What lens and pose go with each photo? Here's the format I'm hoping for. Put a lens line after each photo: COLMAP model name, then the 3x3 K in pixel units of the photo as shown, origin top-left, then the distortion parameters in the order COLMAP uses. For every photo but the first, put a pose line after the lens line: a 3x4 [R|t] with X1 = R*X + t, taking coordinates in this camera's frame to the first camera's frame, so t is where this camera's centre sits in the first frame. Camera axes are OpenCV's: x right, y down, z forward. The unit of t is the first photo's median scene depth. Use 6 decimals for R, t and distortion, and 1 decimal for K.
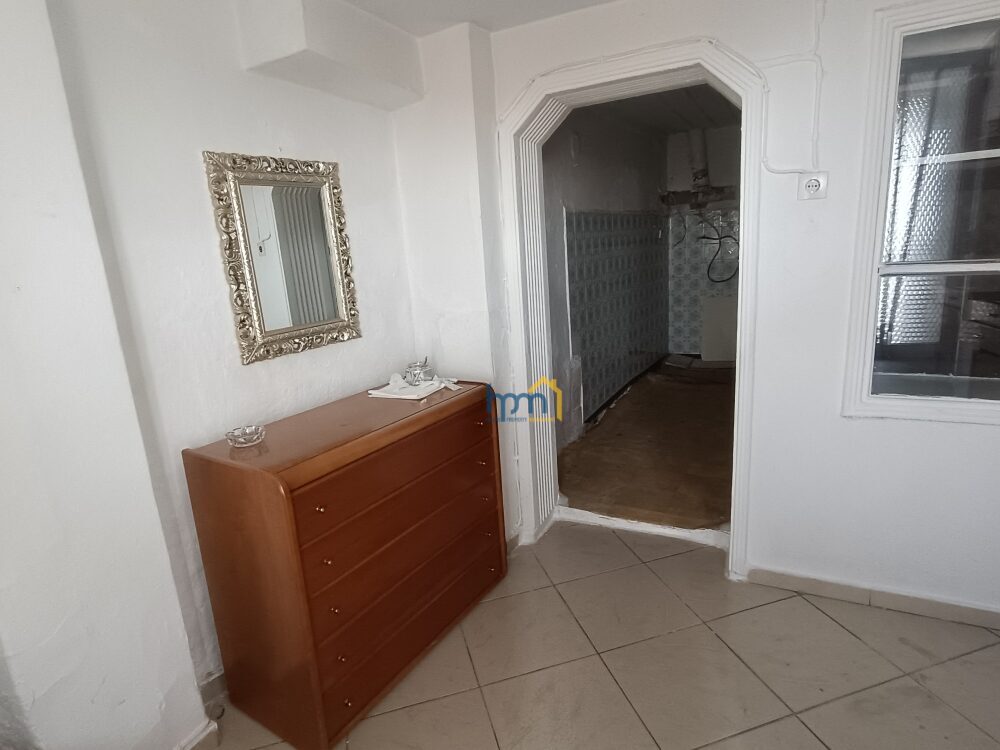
lens RADIAL K [[564.1, 0, 499.0], [0, 564.1, 377.9], [0, 0, 1]] dist [-0.036228, 0.042716]
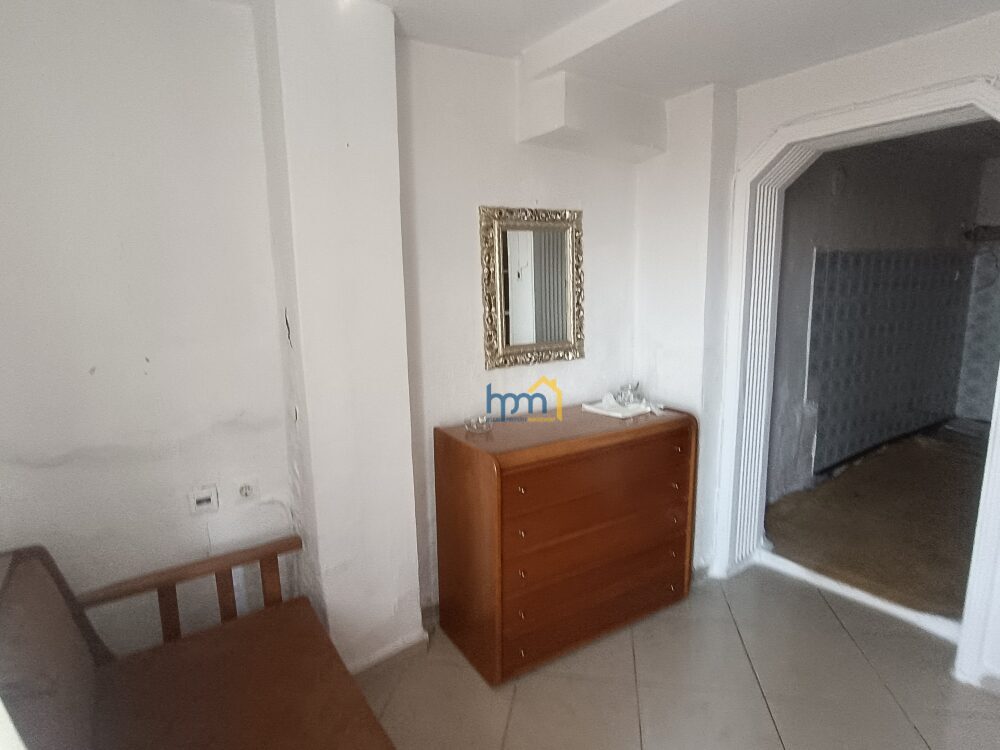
lens RADIAL K [[547.5, 0, 504.7], [0, 547.5, 375.8], [0, 0, 1]] dist [-0.018245, 0.014889]
pose [[0.906694, 0.119567, -0.404487, 0.074084], [-0.136606, 0.990535, -0.013409, 0.001234], [0.399055, 0.067413, 0.914445, -0.101158]]
